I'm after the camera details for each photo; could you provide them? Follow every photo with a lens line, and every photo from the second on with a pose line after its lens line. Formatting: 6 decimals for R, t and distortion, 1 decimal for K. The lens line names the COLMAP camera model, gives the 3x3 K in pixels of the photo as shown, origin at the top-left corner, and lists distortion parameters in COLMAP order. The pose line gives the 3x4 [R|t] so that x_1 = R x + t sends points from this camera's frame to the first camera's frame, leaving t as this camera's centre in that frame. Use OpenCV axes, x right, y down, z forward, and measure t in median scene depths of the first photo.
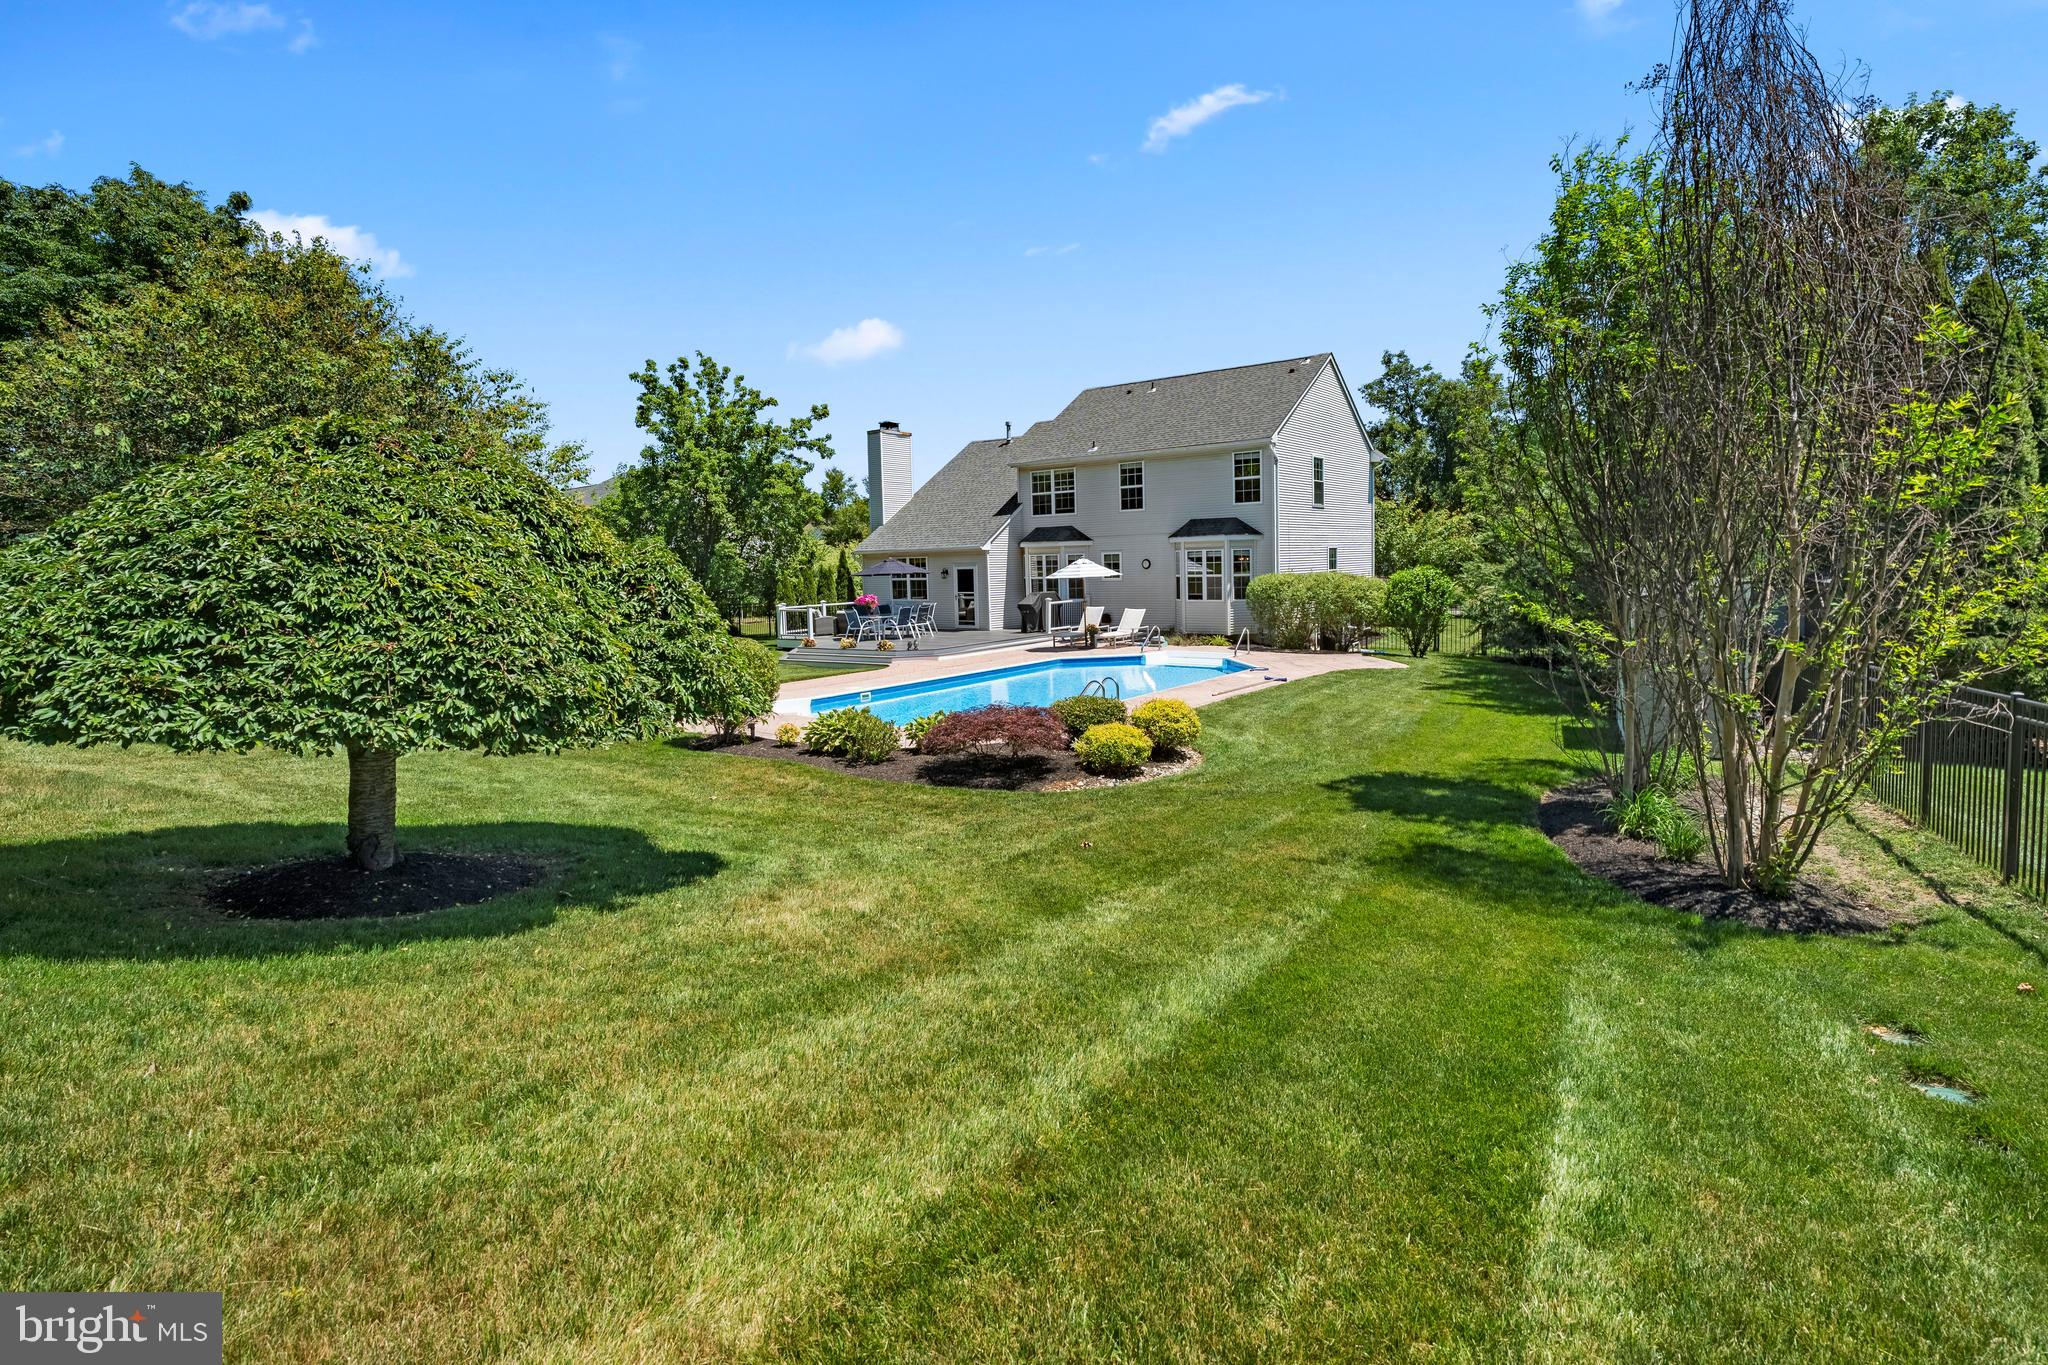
lens RADIAL K [[969.0, 0, 1024.0], [0, 969.0, 682.5], [0, 0, 1]] dist [-0.000364, -0.000153]
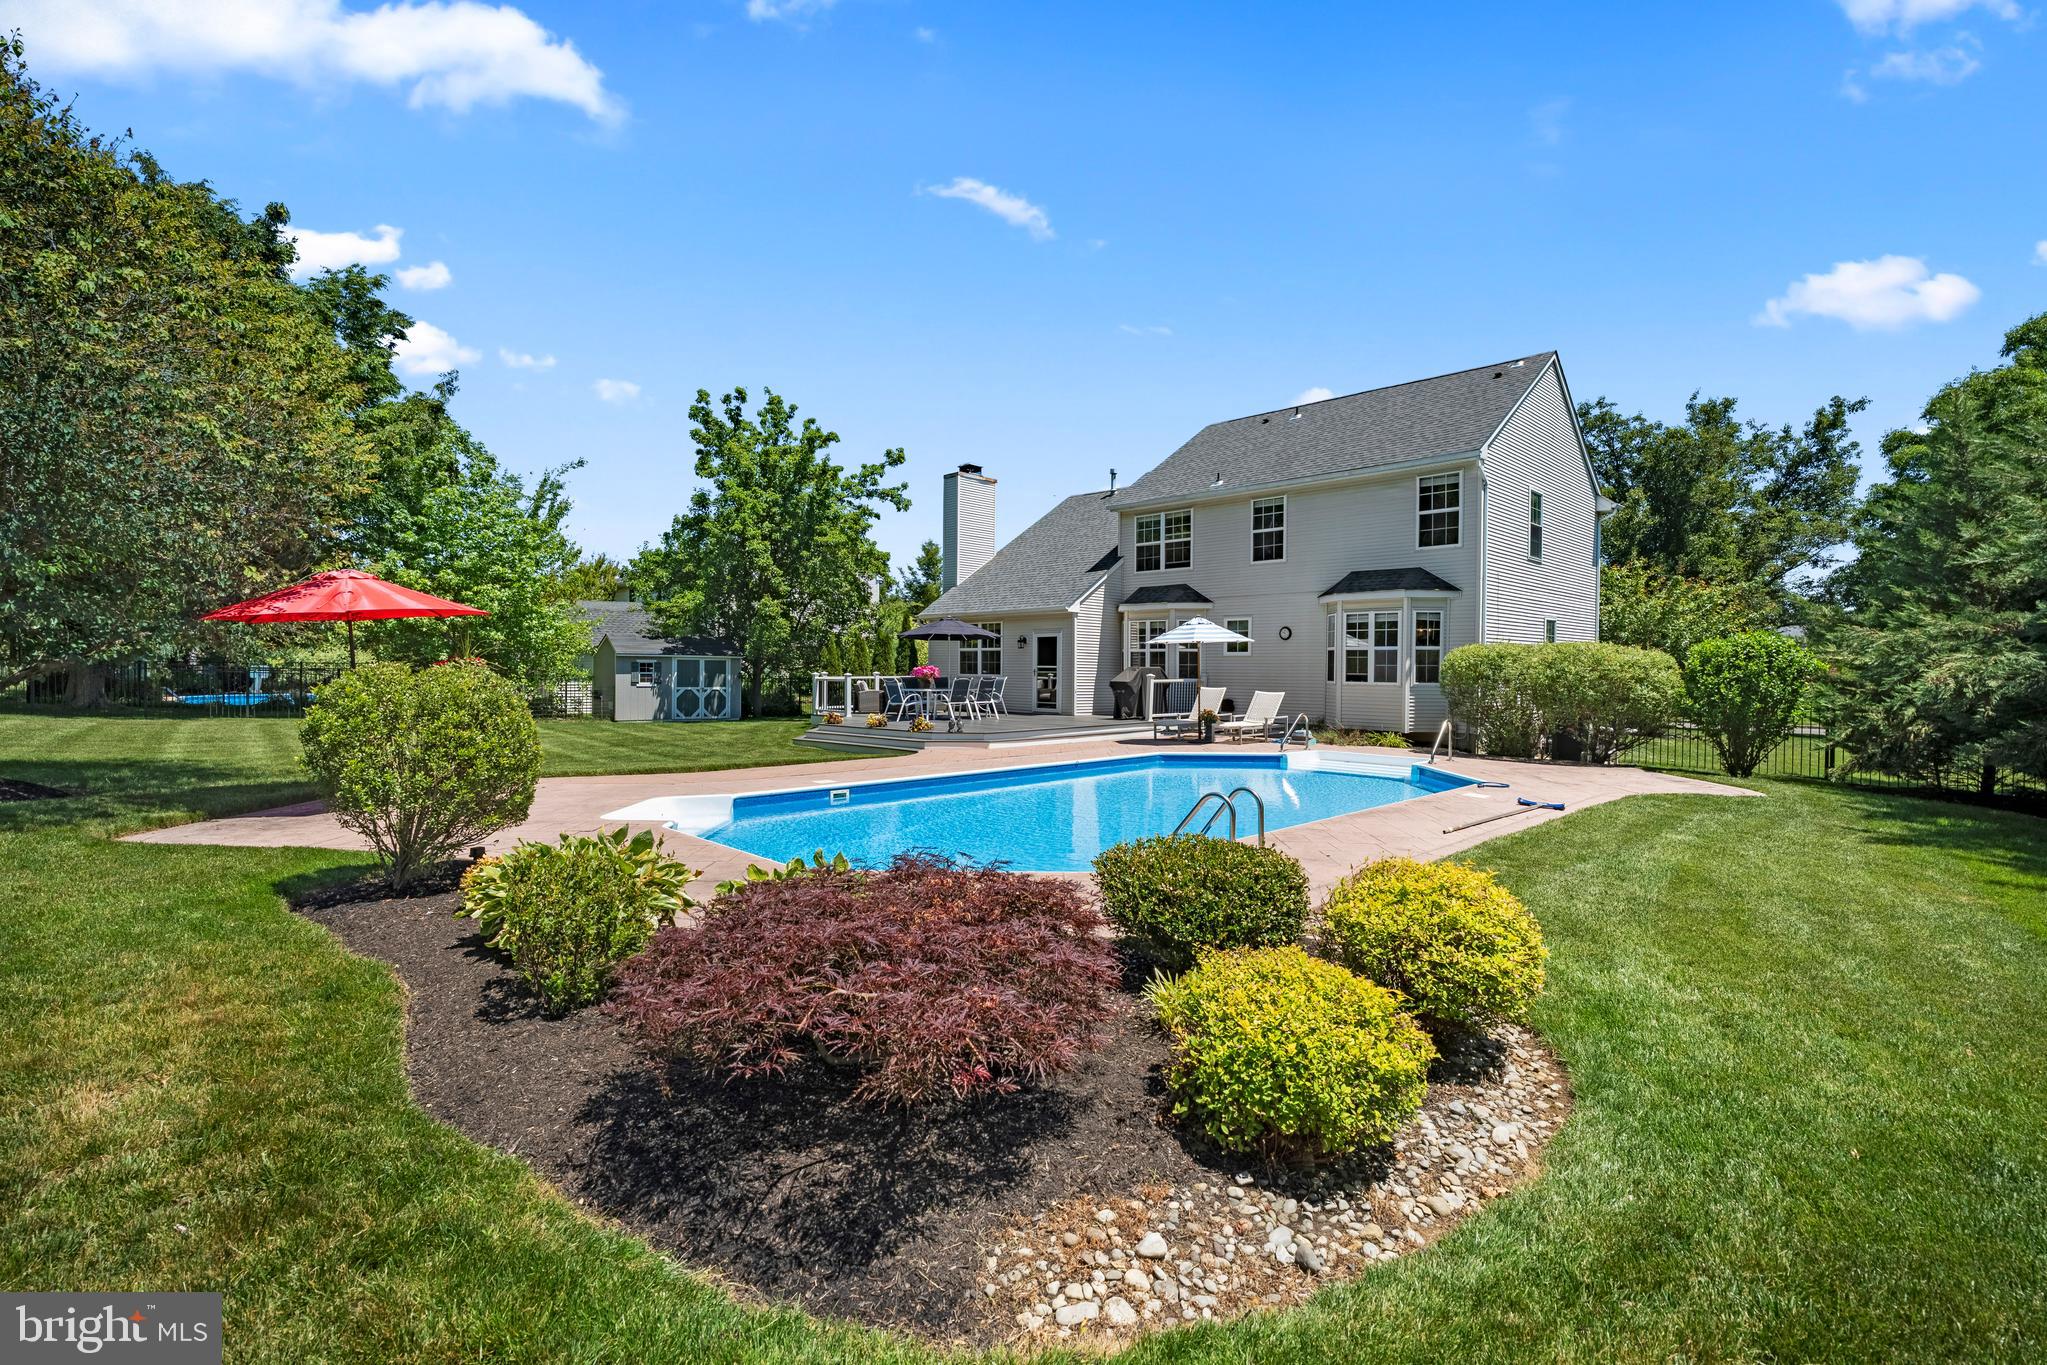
lens RADIAL K [[968.5, 0, 1023.5], [0, 968.5, 682.5], [0, 0, 1]] dist [-0.000364, -0.000153]
pose [[0.992251, 0.038967, -0.117979, 0.015387], [-0.050606, 0.993966, -0.097320, -0.002631], [0.113475, 0.102536, 0.988236, 0.236208]]
